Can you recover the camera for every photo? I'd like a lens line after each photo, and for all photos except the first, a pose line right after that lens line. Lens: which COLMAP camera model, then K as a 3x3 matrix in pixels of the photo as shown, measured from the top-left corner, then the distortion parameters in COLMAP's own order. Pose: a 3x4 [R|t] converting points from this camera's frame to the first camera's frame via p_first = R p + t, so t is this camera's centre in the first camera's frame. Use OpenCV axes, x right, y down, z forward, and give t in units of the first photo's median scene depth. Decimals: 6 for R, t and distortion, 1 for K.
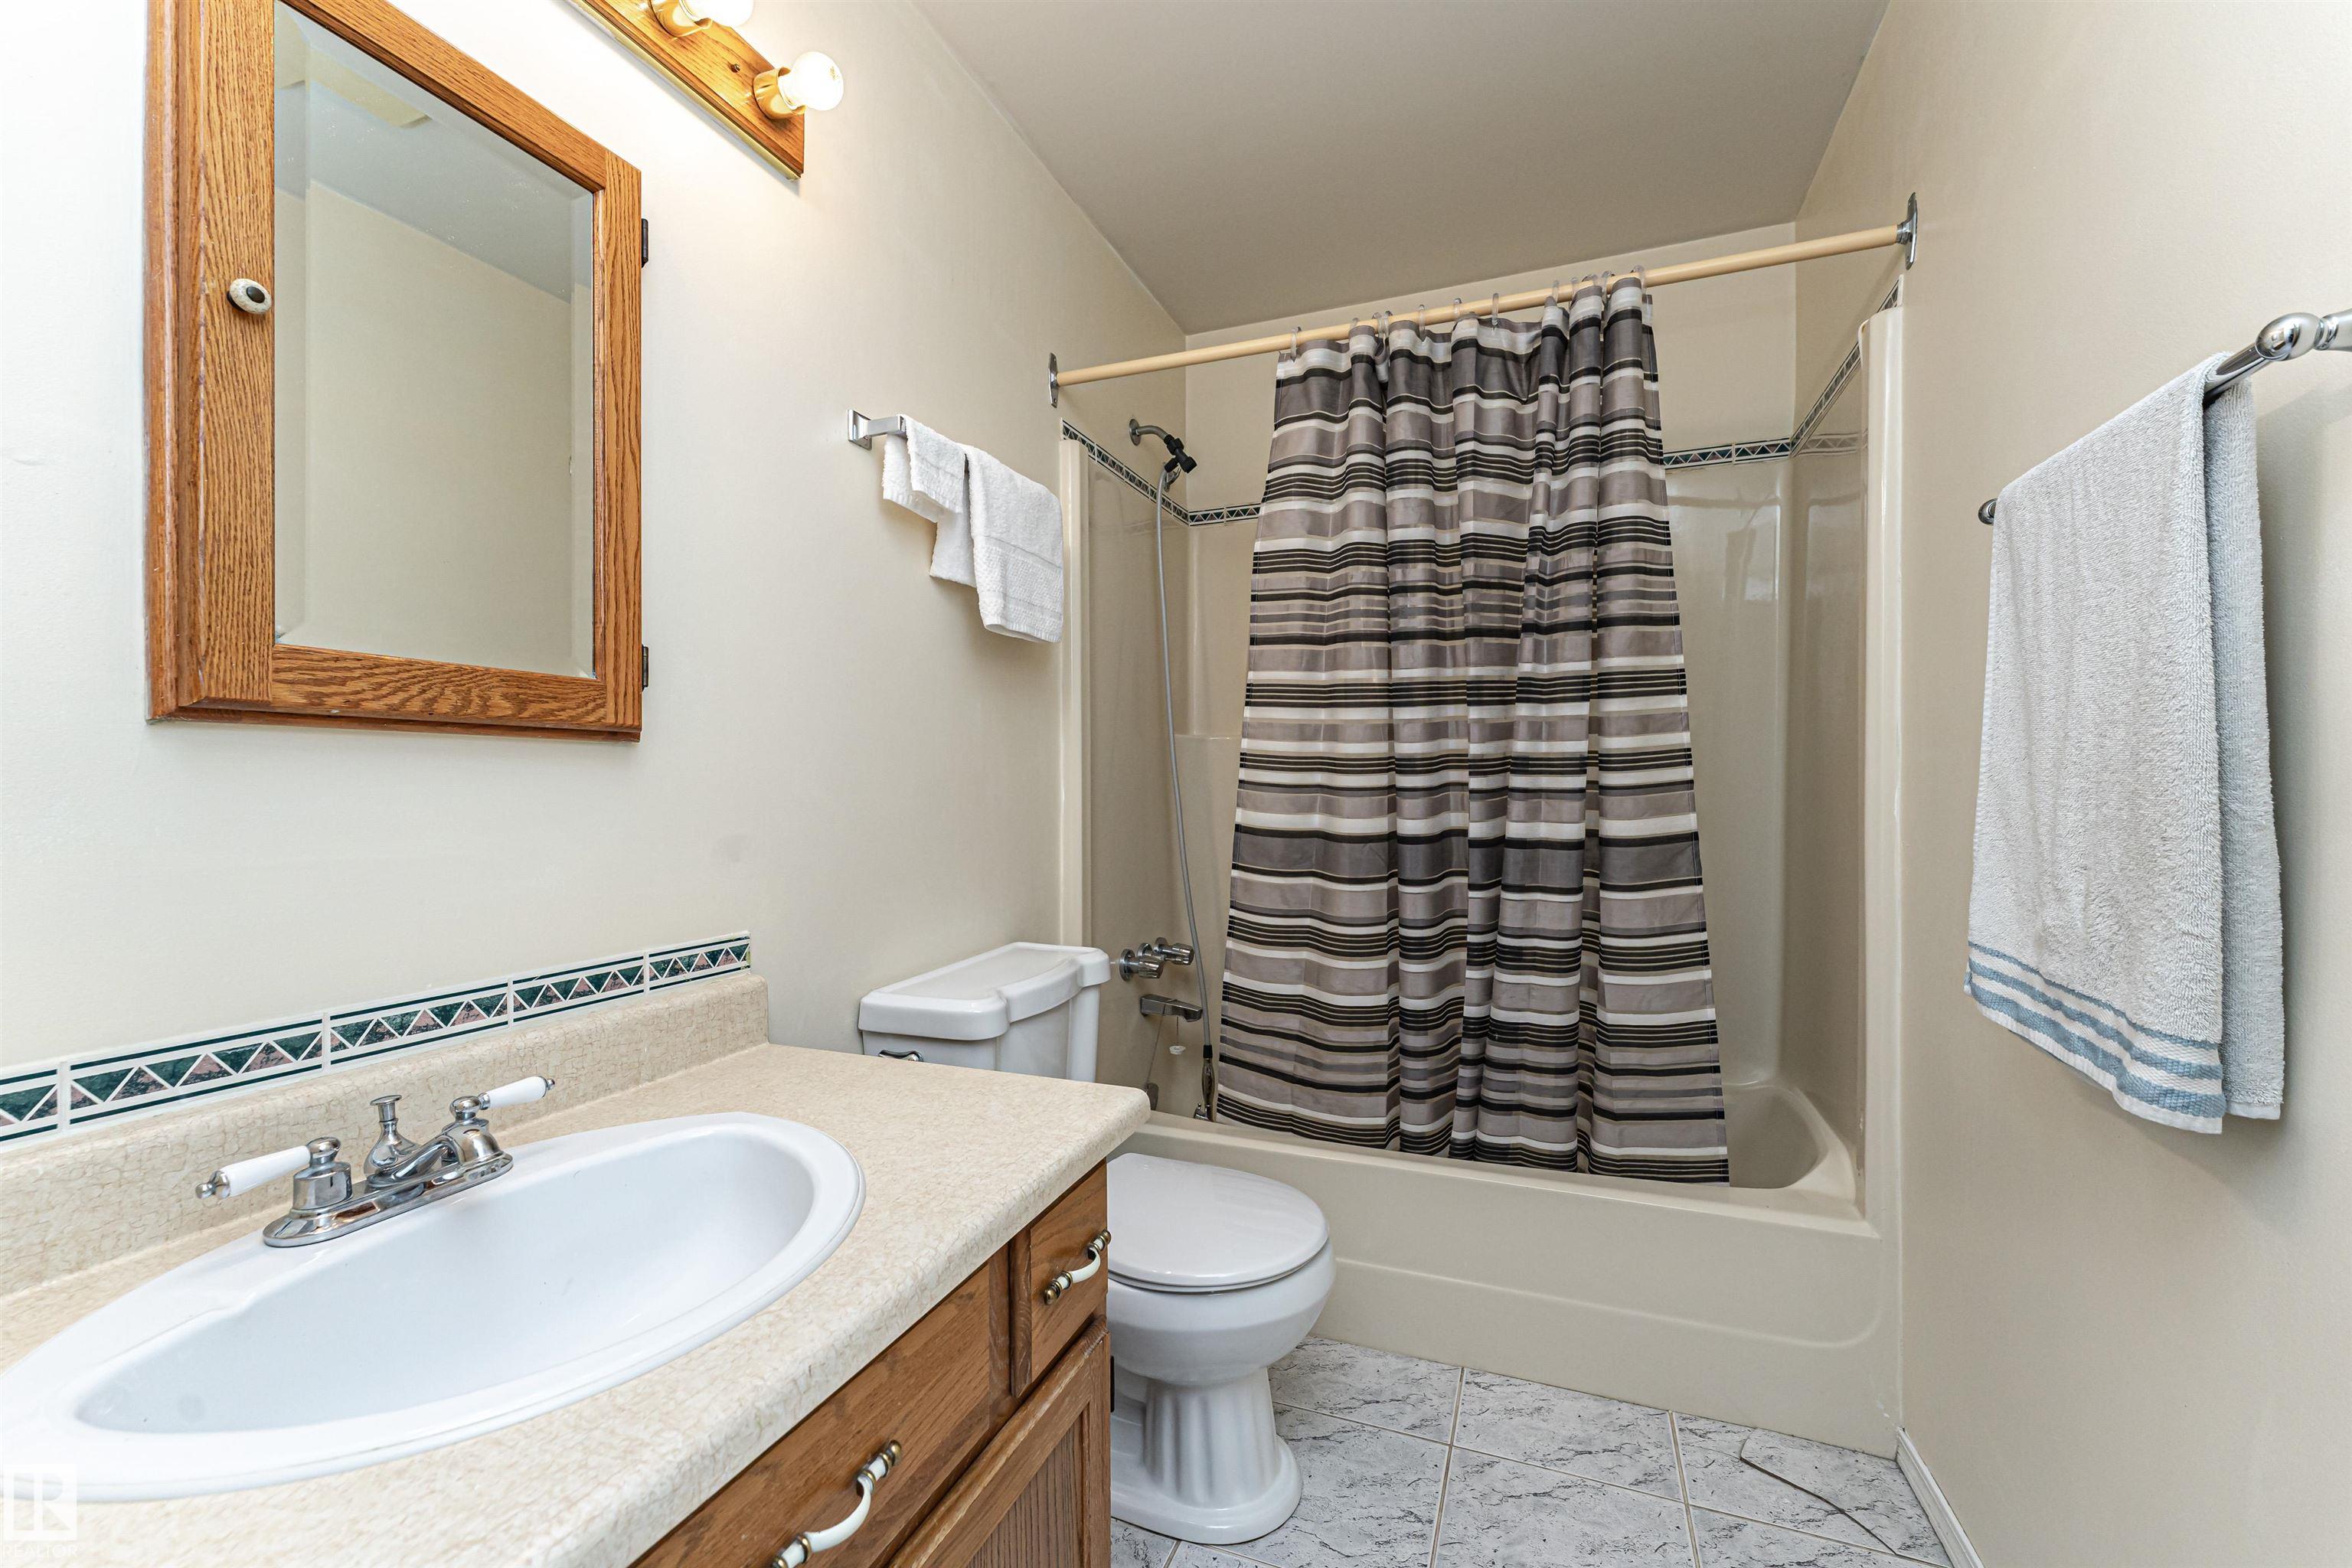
lens RADIAL K [[974.7, 0, 1183.6], [0, 974.7, 796.8], [0, 0, 1]] dist [0.001016, -0.000099]
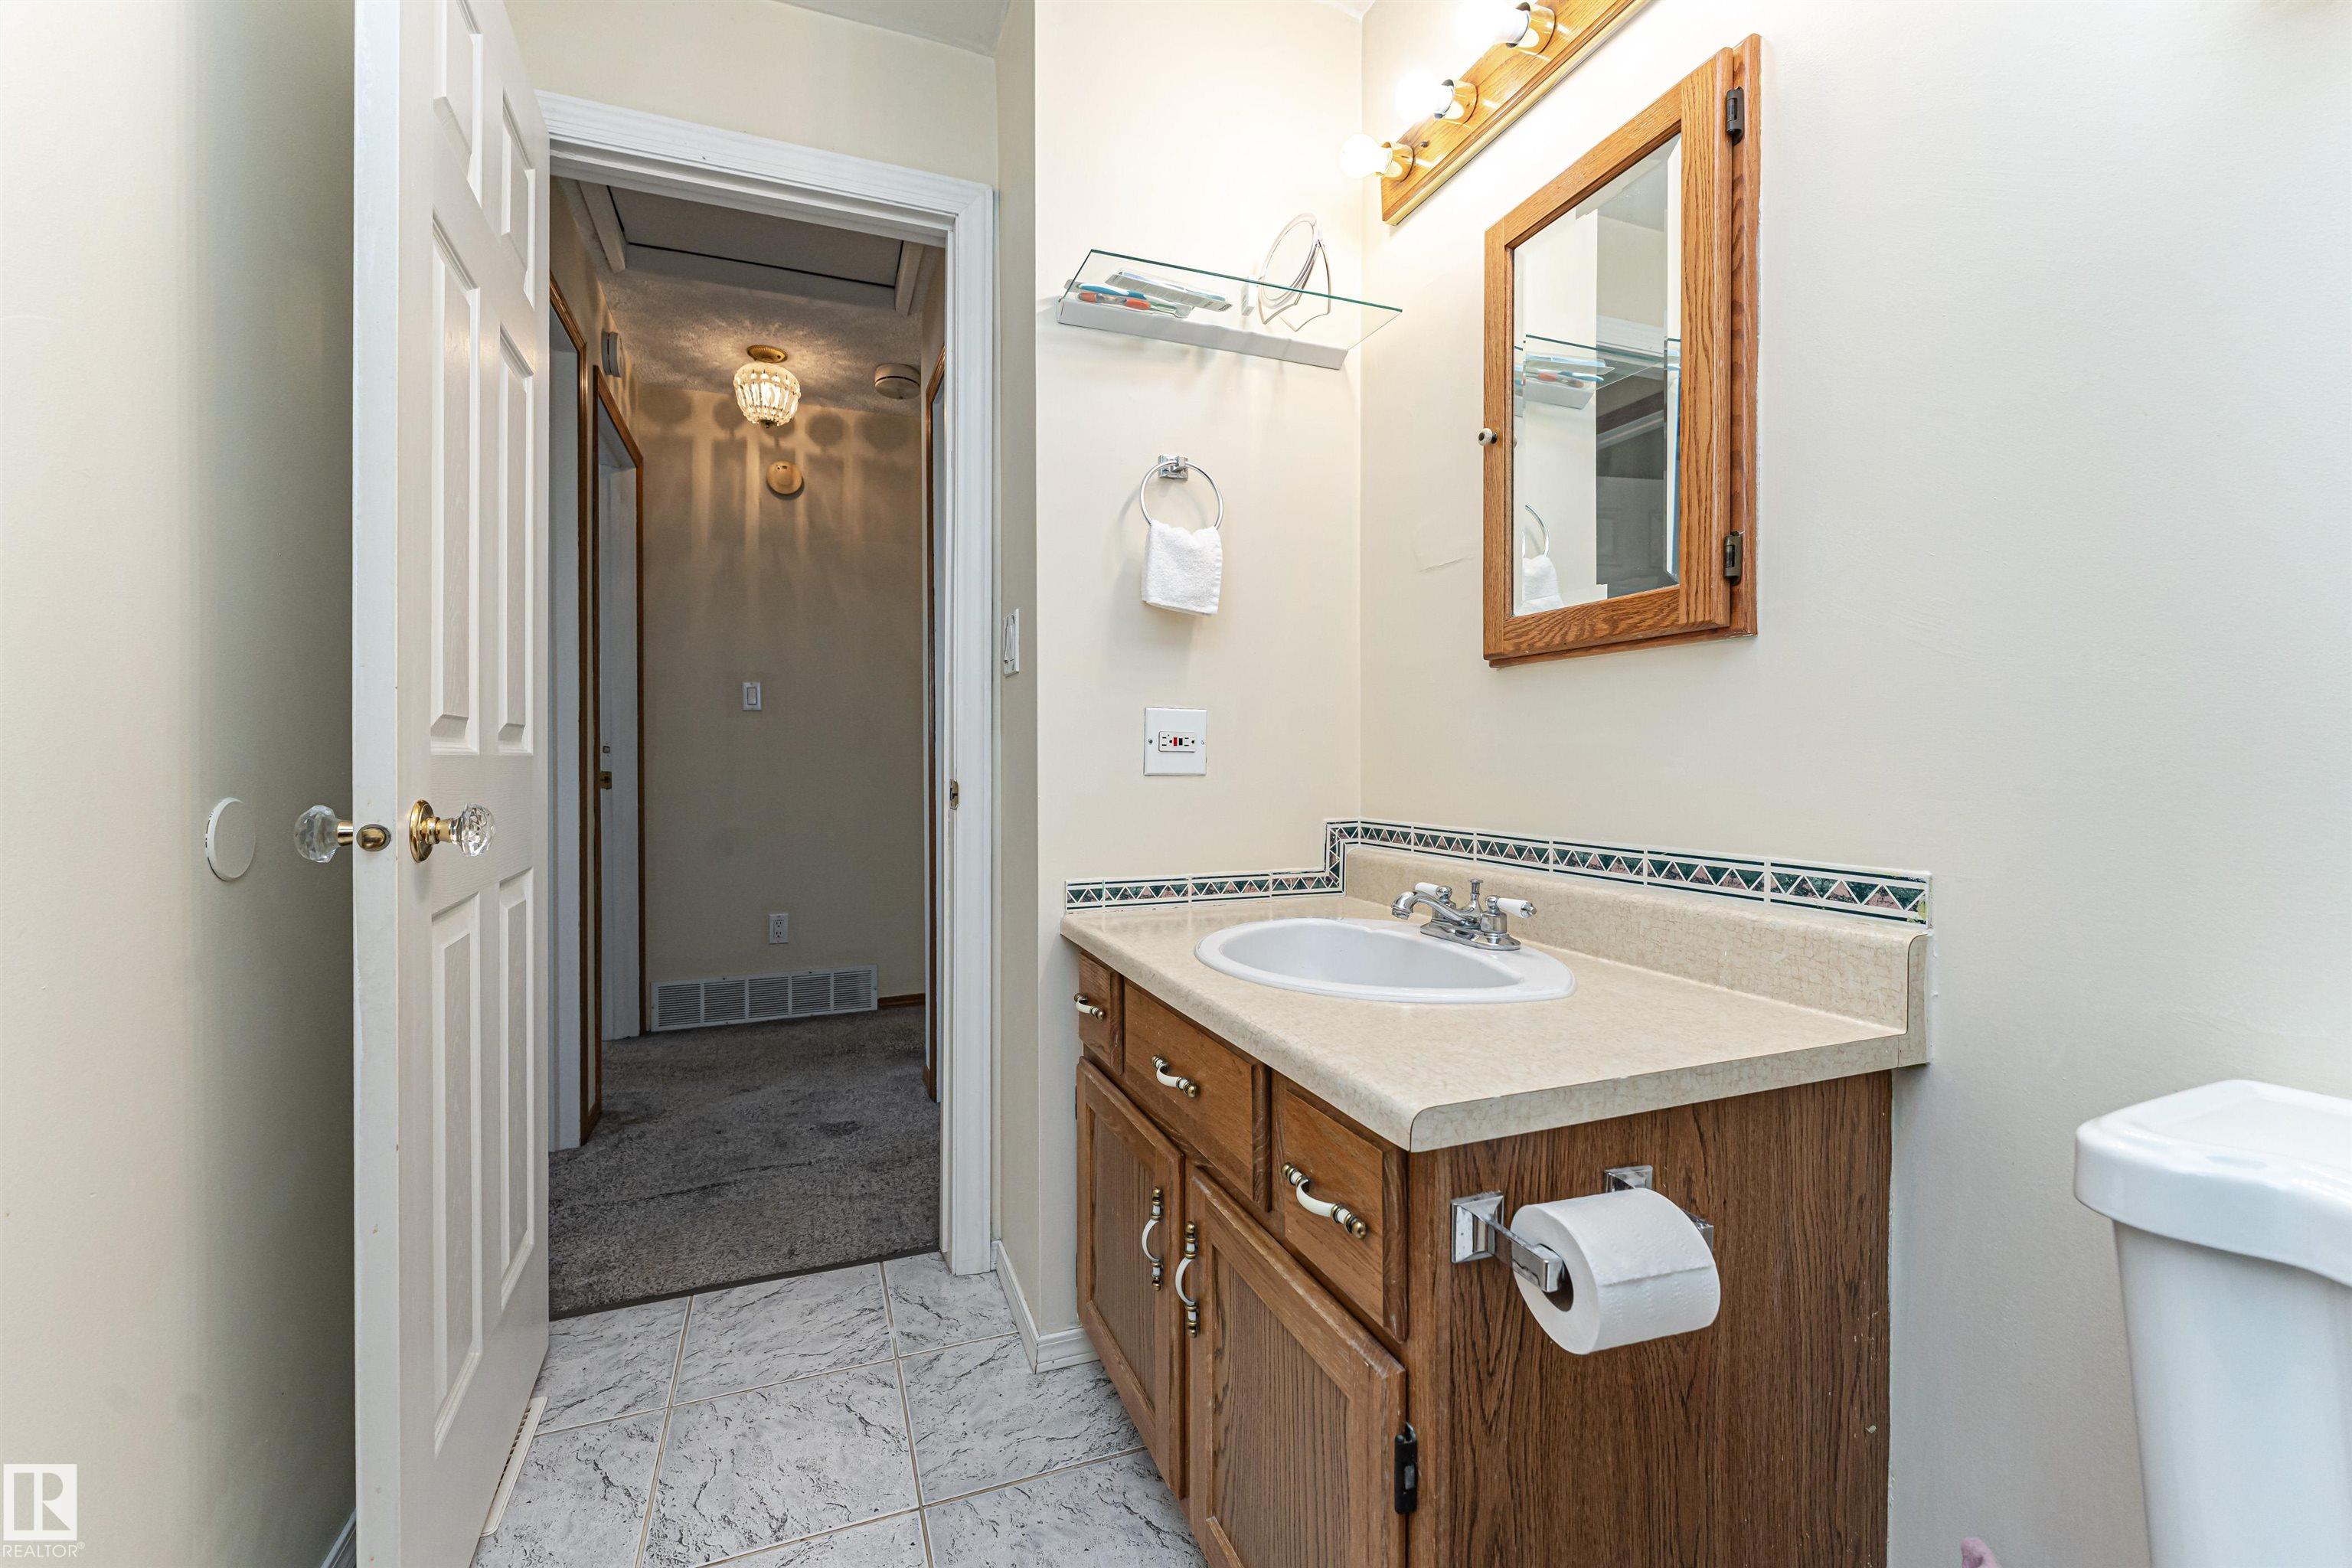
lens RADIAL K [[974.7, 0, 1183.6], [0, 974.7, 796.8], [0, 0, 1]] dist [0.001016, -0.000099]
pose [[-0.738360, 0.019114, -0.674136, 0.540793], [-0.013320, 0.998990, 0.042914, 0.075441], [0.674275, 0.040666, -0.737360, 1.461640]]
